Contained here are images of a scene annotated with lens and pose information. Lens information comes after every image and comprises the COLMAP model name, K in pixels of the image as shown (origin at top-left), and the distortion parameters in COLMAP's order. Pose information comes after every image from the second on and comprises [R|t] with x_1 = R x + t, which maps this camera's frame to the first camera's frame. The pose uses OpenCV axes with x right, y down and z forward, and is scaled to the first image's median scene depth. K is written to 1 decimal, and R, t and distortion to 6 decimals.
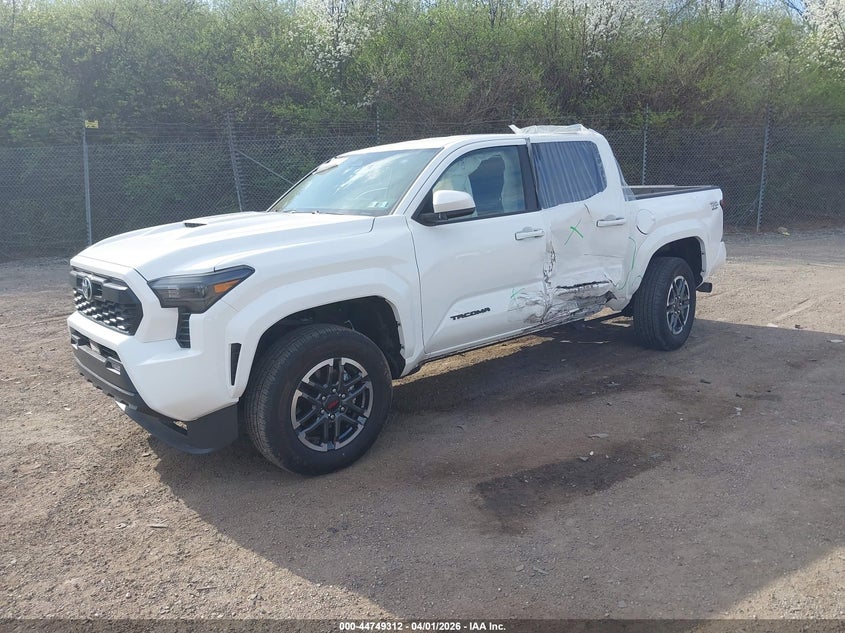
lens RADIAL K [[652.6, 0, 422.5], [0, 652.6, 316.5], [0, 0, 1]] dist [0.001530, 0.000142]
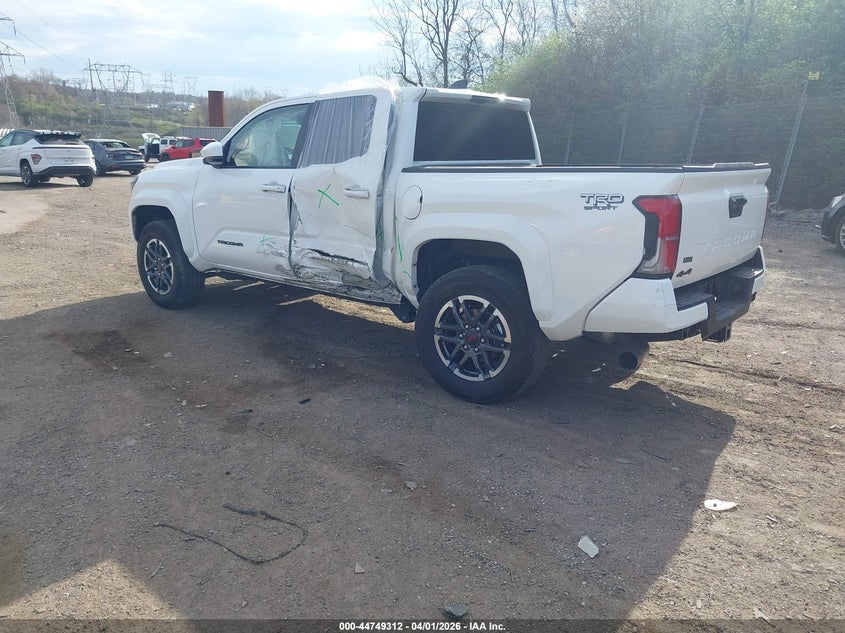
lens RADIAL K [[652.6, 0, 422.5], [0, 652.6, 316.5], [0, 0, 1]] dist [0.001530, 0.000142]
pose [[0.172855, 0.283298, -0.943326, 1.189434], [-0.219535, 0.944730, 0.243493, -0.225475], [0.960170, 0.165004, 0.225495, 0.950903]]
